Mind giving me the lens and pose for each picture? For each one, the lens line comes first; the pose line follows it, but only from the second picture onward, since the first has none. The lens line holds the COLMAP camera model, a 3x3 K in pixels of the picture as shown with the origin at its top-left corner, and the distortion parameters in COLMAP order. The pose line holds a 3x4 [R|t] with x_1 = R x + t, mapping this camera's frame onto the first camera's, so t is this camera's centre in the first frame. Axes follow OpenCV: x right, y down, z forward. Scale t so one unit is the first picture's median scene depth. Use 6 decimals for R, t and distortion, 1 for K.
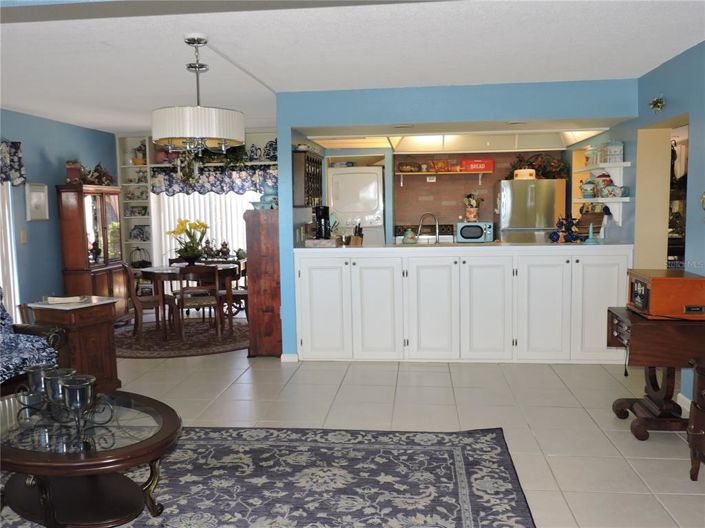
lens RADIAL K [[630.1, 0, 351.8], [0, 630.1, 264.4], [0, 0, 1]] dist [-0.006612, 0.000881]
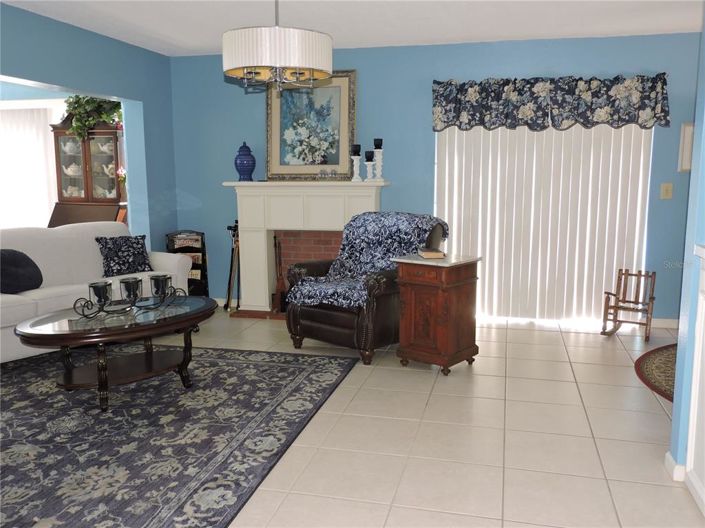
lens RADIAL K [[630.1, 0, 355.9], [0, 630.1, 261.7], [0, 0, 1]] dist [-0.006612, 0.000881]
pose [[-0.130488, 0.165831, -0.977483, 0.353404], [-0.090944, 0.979754, 0.178357, -0.065724], [0.987270, 0.112169, -0.112765, 0.736259]]
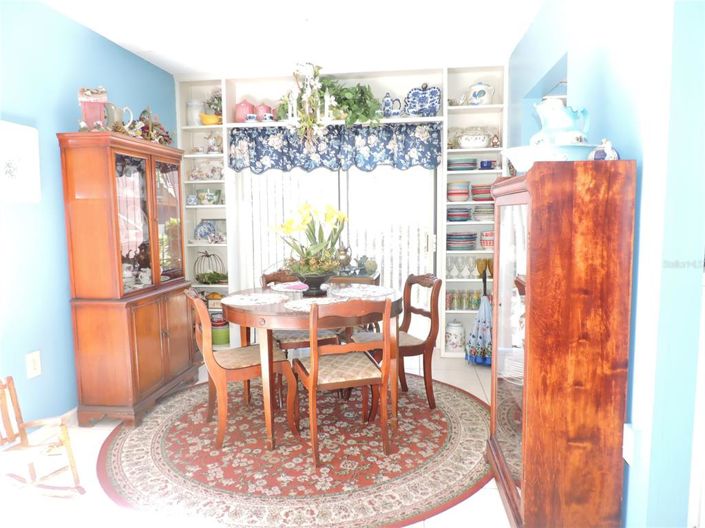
lens RADIAL K [[504.3, 0, 352.7], [0, 504.3, 263.1], [0, 0, 1]] dist [-0.022885, 0.005852]
pose [[0.999828, 0.007708, -0.016840, -0.250595], [-0.007621, 0.999957, 0.005201, -0.027916], [0.016879, -0.005072, 0.999845, 0.669662]]
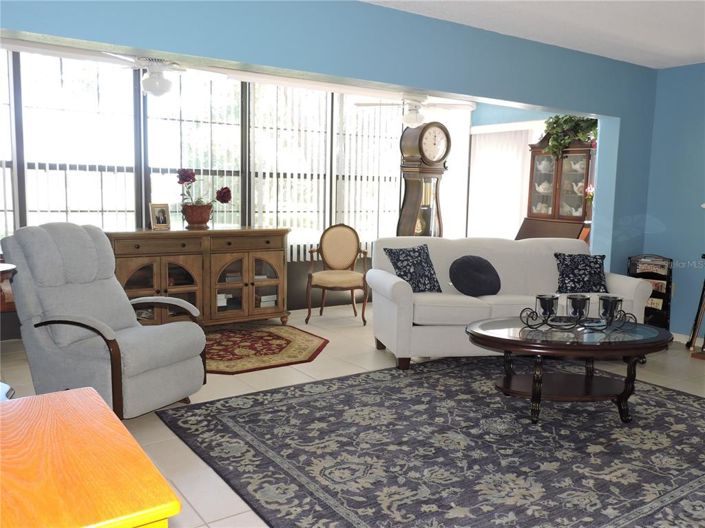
lens RADIAL K [[630.1, 0, 354.8], [0, 630.1, 265.4], [0, 0, 1]] dist [-0.006612, 0.000881]
pose [[-0.754826, 0.084472, -0.650463, 0.329869], [-0.069754, 0.975712, 0.207656, -0.057067], [0.652205, 0.202116, -0.730601, 0.743453]]
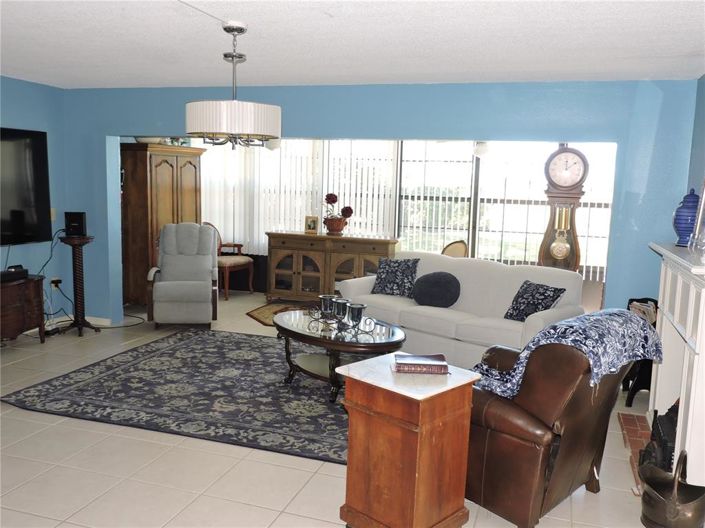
lens RADIAL K [[630.1, 0, 353.8], [0, 630.1, 267.7], [0, 0, 1]] dist [-0.006612, 0.000881]
pose [[-0.978203, -0.038529, 0.204045, -0.376543], [0.008029, 0.974883, 0.222572, -0.125826], [-0.207496, 0.219359, -0.953324, 1.158971]]
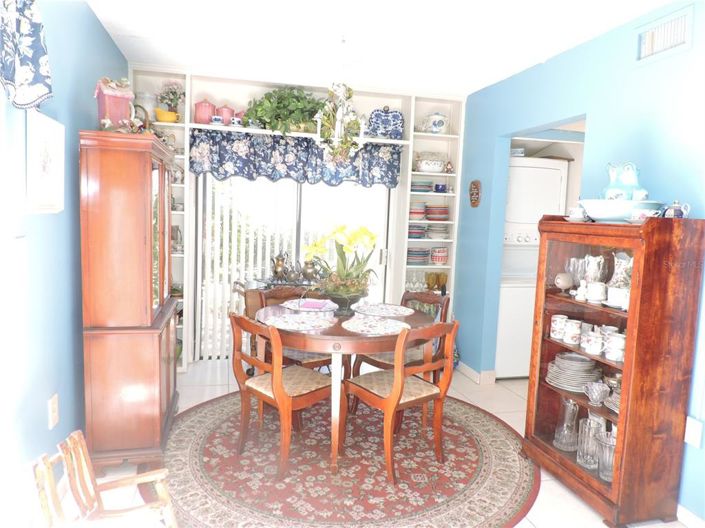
lens RADIAL K [[504.3, 0, 356.4], [0, 504.3, 262.4], [0, 0, 1]] dist [-0.022885, 0.005852]
pose [[0.935830, 0.020317, 0.351865, -0.461851], [-0.023029, 0.999729, 0.003523, -0.047297], [-0.351698, -0.011400, 0.936044, 0.692420]]
